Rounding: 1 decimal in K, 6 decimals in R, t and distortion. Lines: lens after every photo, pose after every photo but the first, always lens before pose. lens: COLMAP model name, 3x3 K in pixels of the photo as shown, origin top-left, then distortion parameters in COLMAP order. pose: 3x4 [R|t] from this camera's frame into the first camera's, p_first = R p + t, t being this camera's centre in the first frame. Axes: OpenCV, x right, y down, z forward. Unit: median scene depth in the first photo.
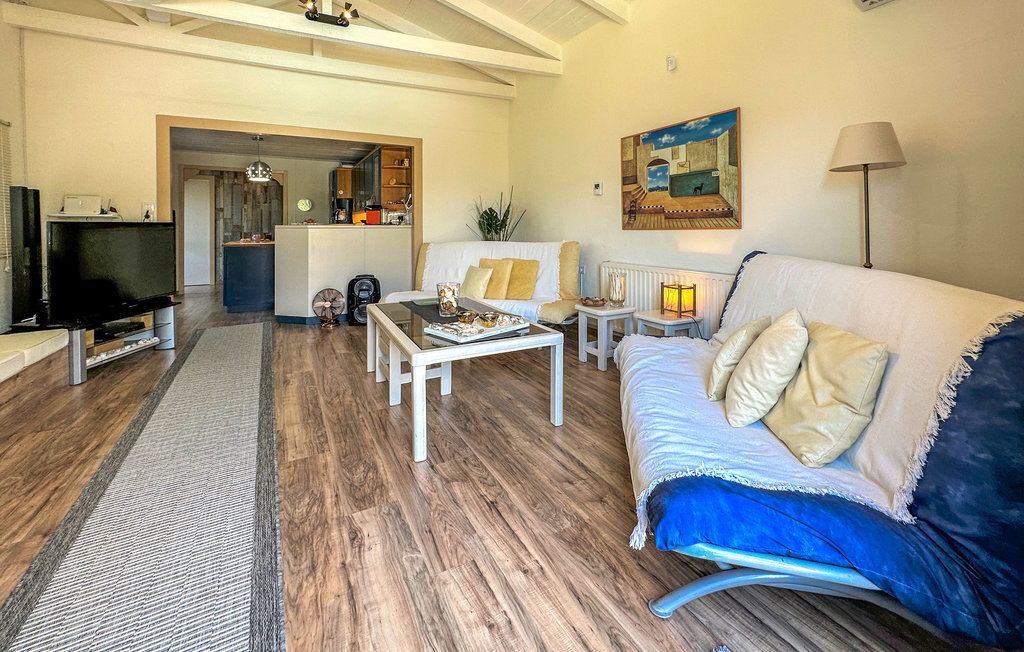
lens RADIAL K [[431.5, 0, 515.9], [0, 431.5, 230.4], [0, 0, 1]] dist [-0.003888, 0.000043]
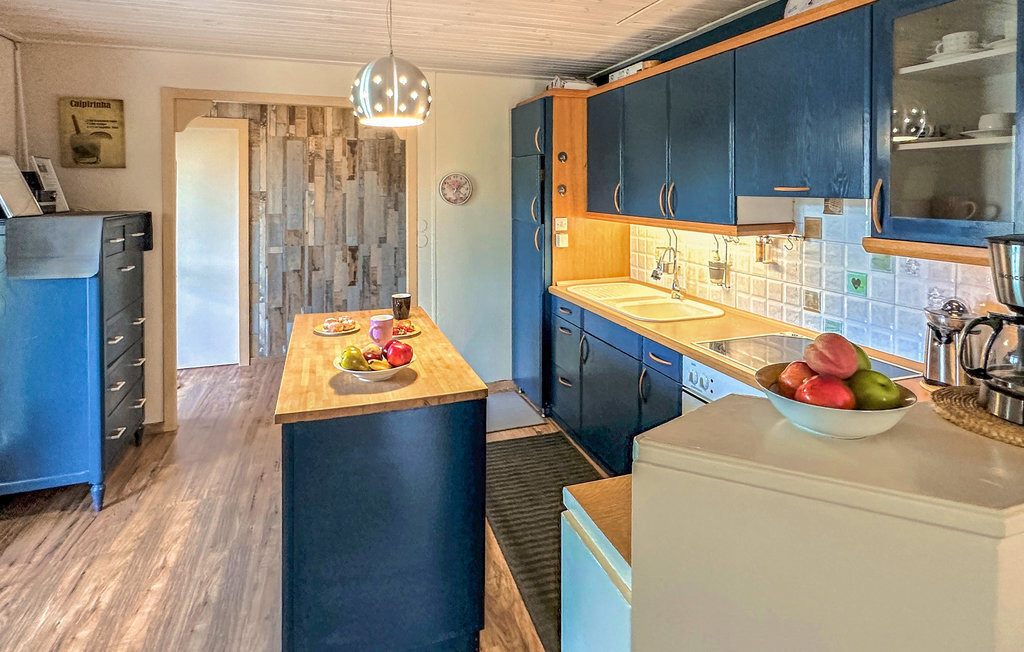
lens RADIAL K [[549.6, 0, 531.1], [0, 549.6, 196.6], [0, 0, 1]] dist [-0.020365, 0.000496]
pose [[0.990011, 0.006294, -0.140850, -0.791444], [-0.004937, 0.999938, 0.009978, -0.129543], [0.140904, -0.009183, 0.989981, 1.153158]]
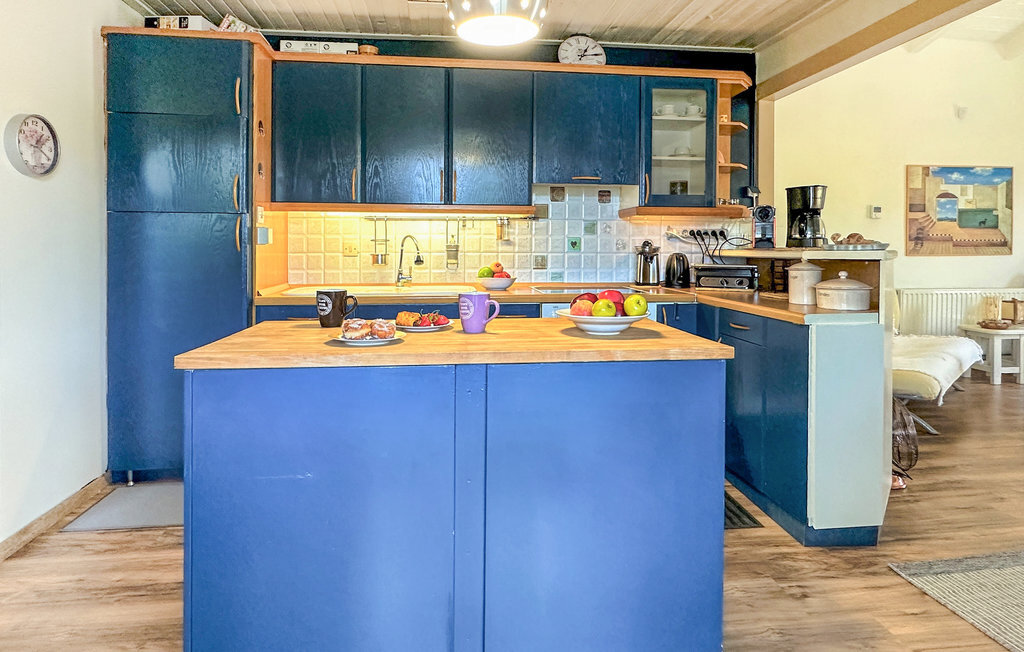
lens RADIAL K [[552.4, 0, 510.2], [0, 552.4, 255.4], [0, 0, 1]] dist [-0.000340, -0.002546]
pose [[0.381510, -0.009240, 0.924319, -1.463553], [0.001997, 0.999956, 0.009172, -0.018455], [-0.924363, -0.001654, 0.381511, 1.536132]]
